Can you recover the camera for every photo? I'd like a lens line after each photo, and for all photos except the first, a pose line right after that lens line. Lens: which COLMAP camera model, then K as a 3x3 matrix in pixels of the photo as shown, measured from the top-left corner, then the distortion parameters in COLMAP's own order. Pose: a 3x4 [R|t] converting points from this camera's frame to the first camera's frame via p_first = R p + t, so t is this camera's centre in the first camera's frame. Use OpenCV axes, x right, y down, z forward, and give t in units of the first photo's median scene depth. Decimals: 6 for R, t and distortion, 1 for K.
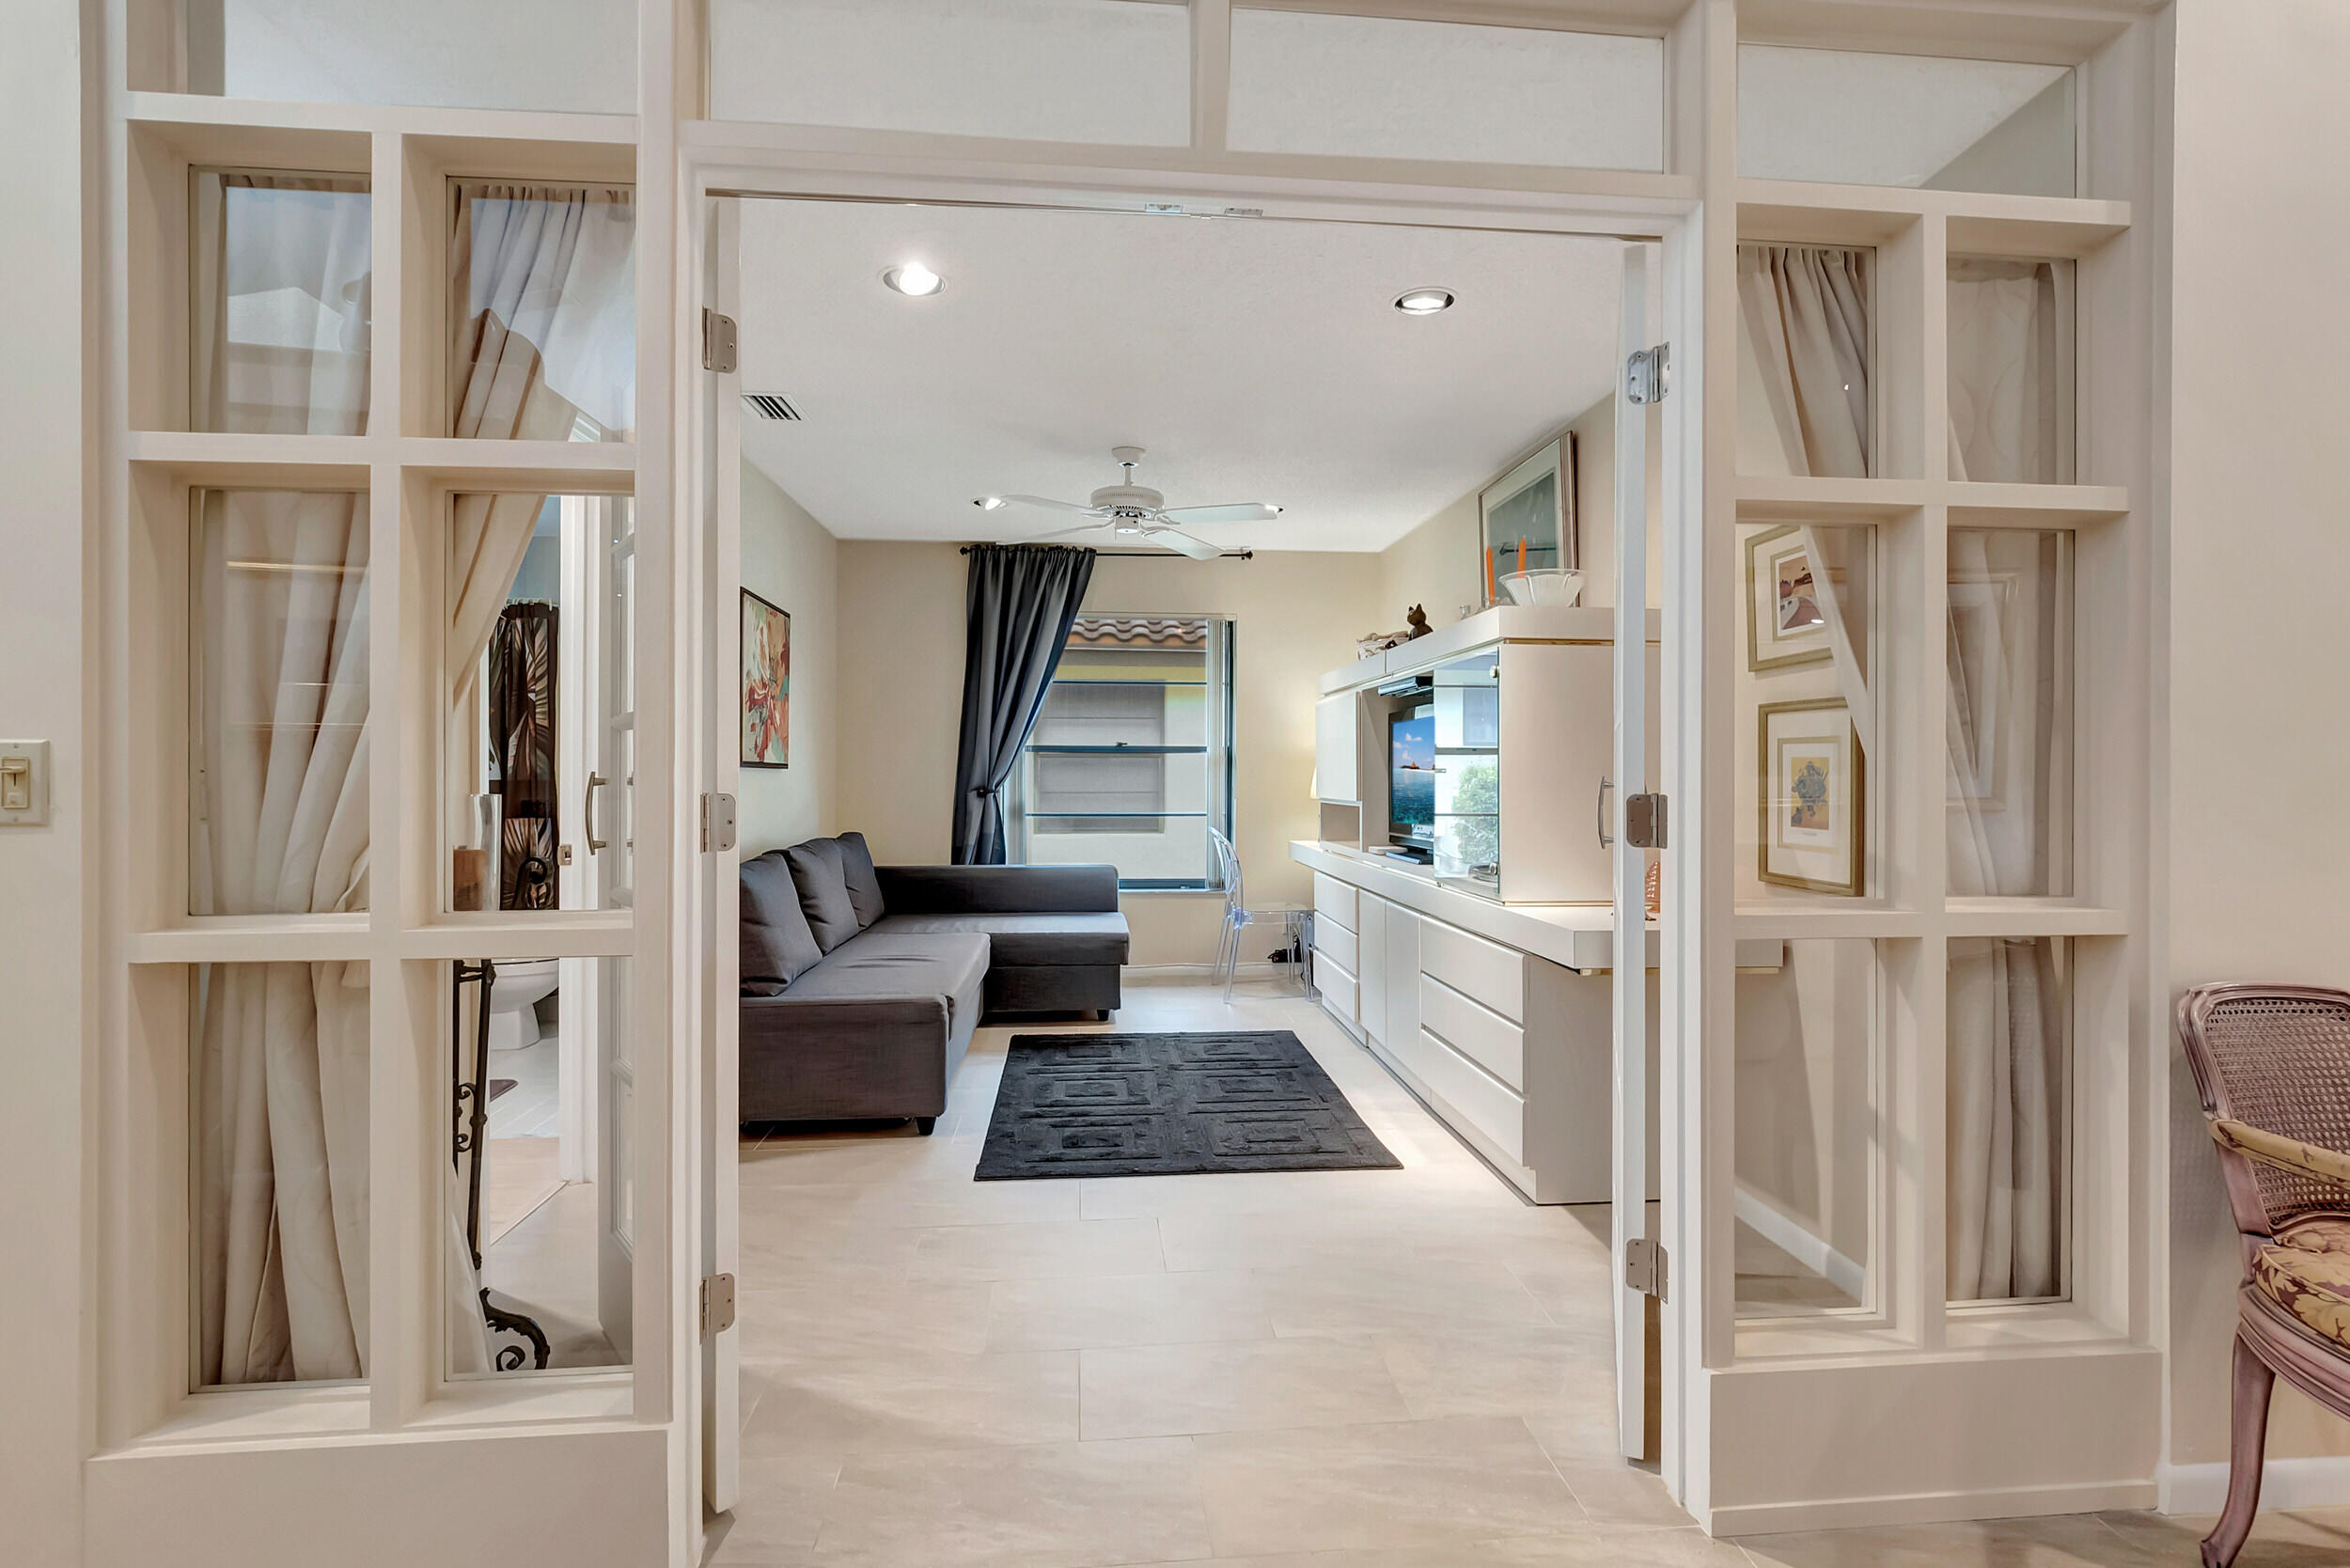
lens RADIAL K [[1031.0, 0, 1179.6], [0, 1031.0, 750.5], [0, 0, 1]] dist [0.016334, -0.000031]
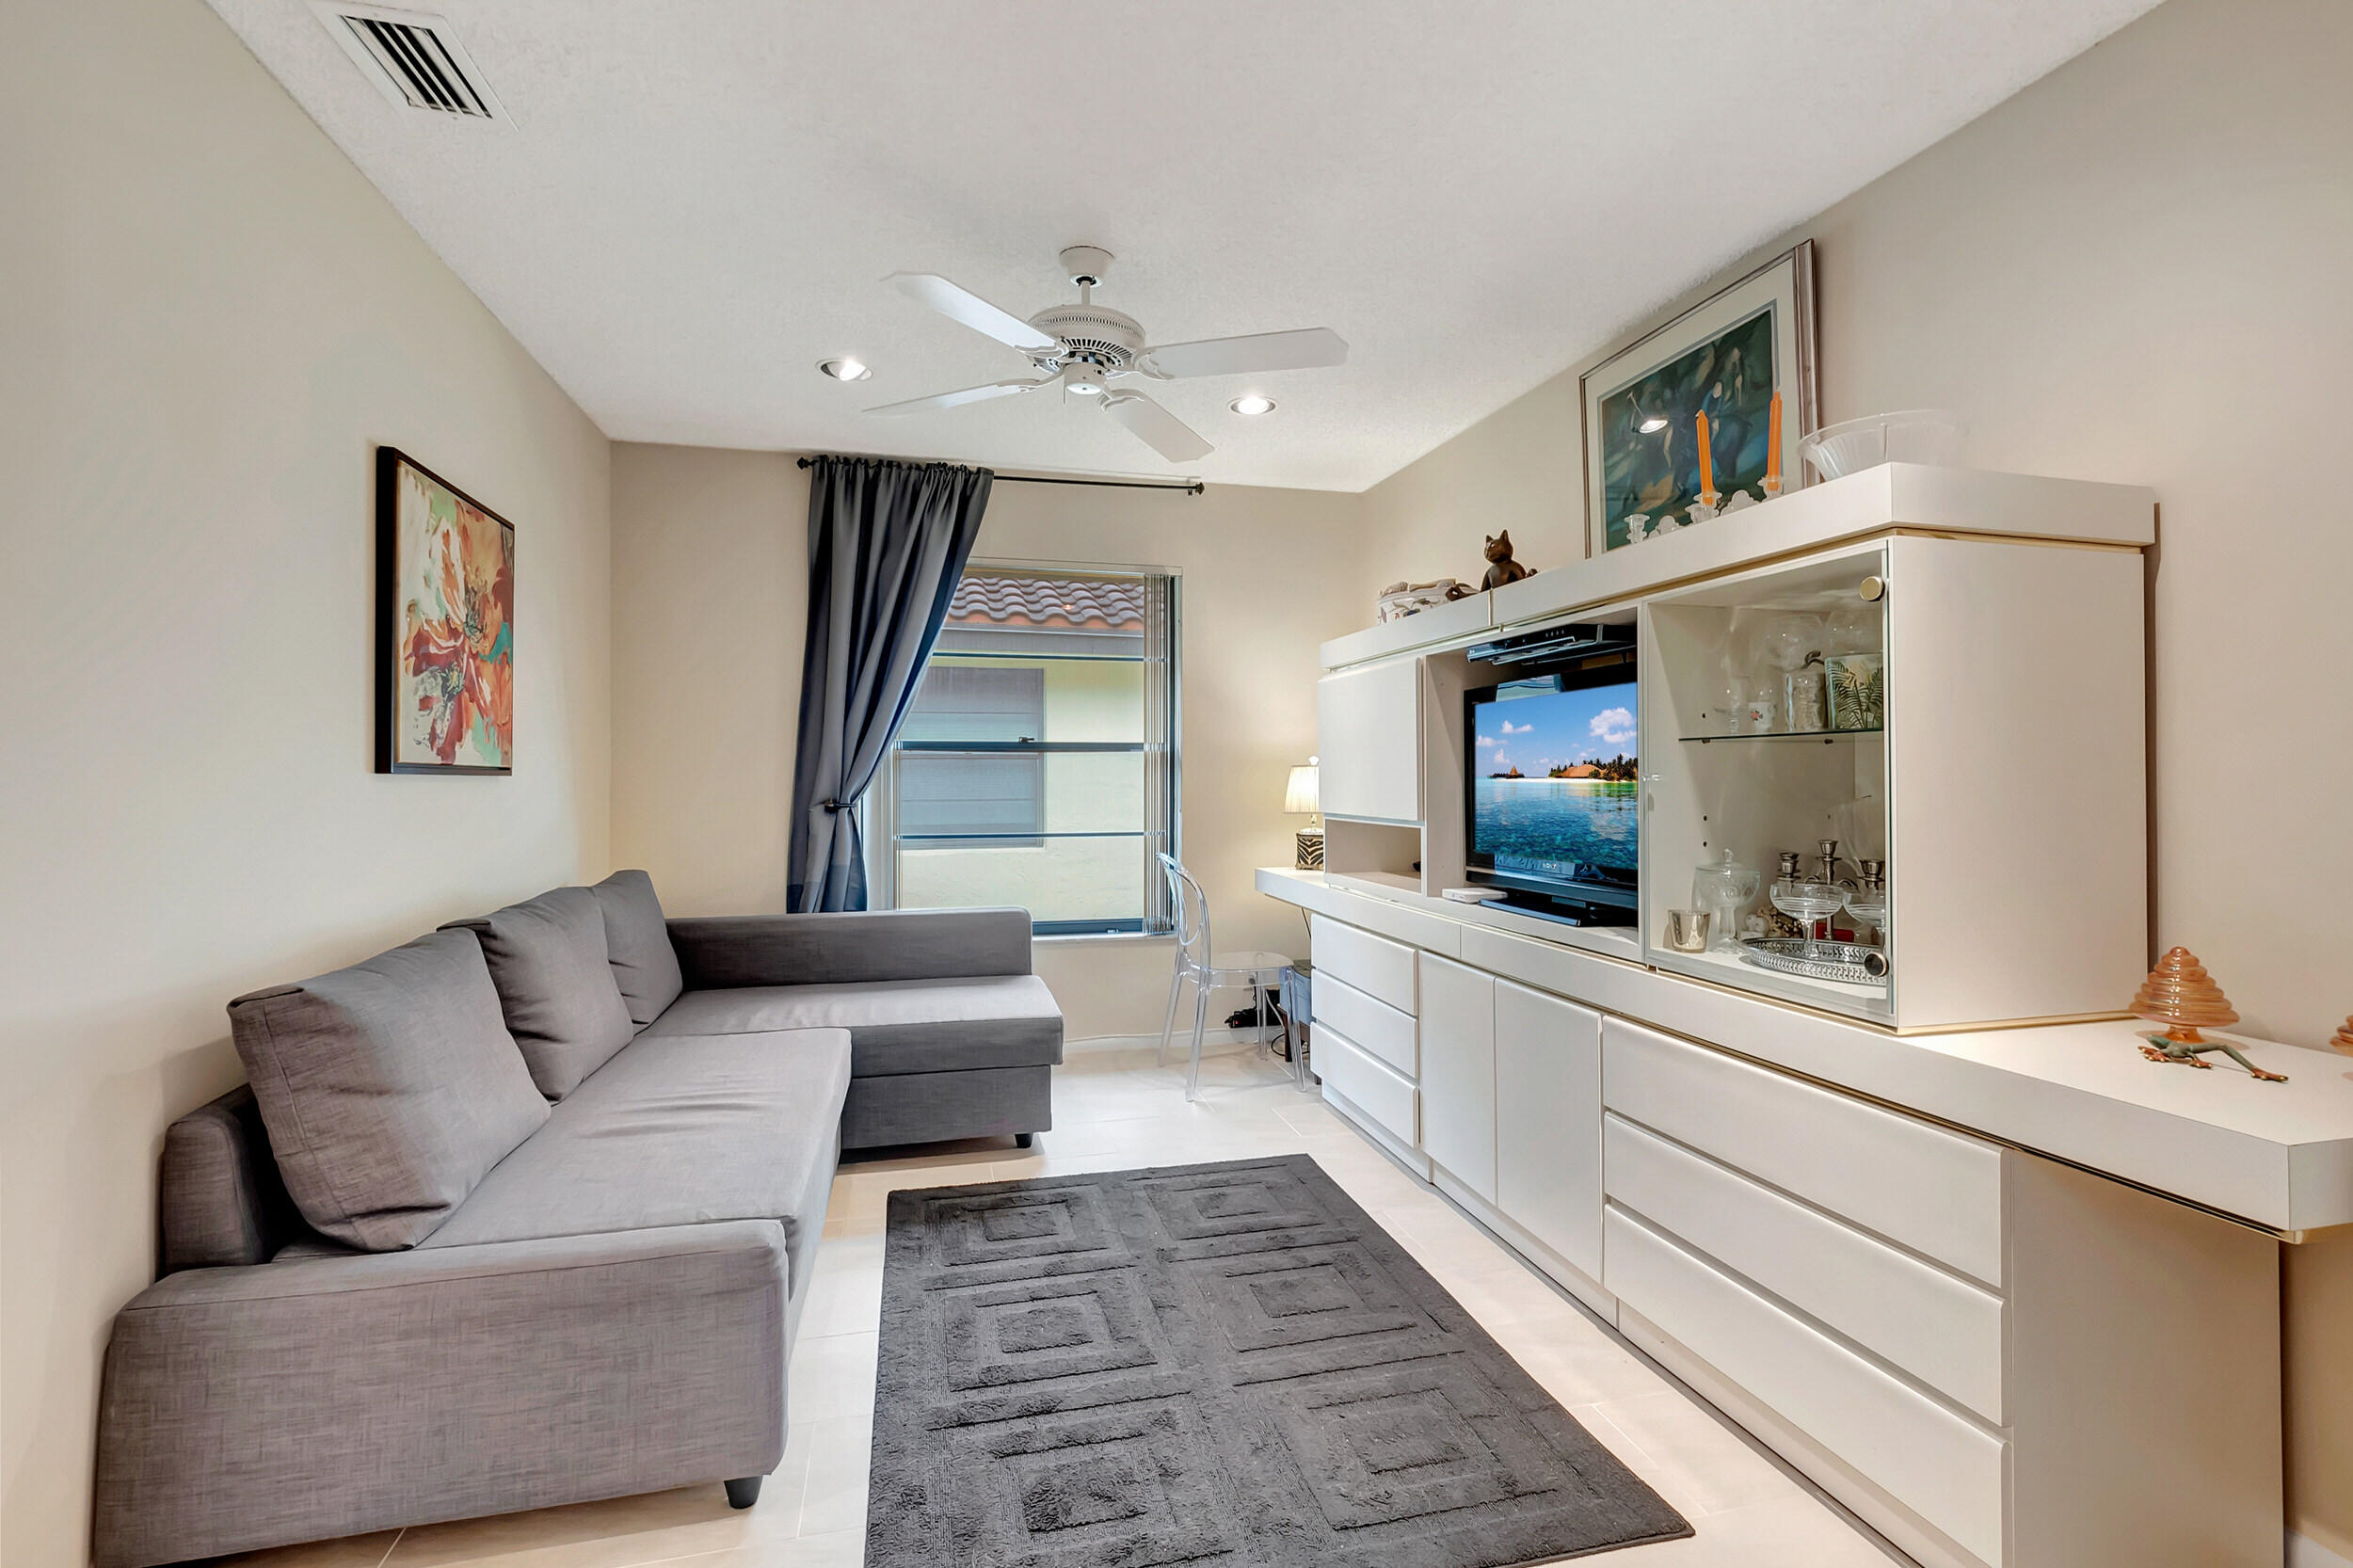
lens RADIAL K [[1032.7, 0, 1181.1], [0, 1032.7, 763.2], [0, 0, 1]] dist [0.000348, -0.000092]
pose [[0.988591, -0.001097, 0.150618, -0.086861], [-0.000405, 0.999950, 0.009946, 0.004958], [-0.150621, -0.009893, 0.988542, 0.377177]]
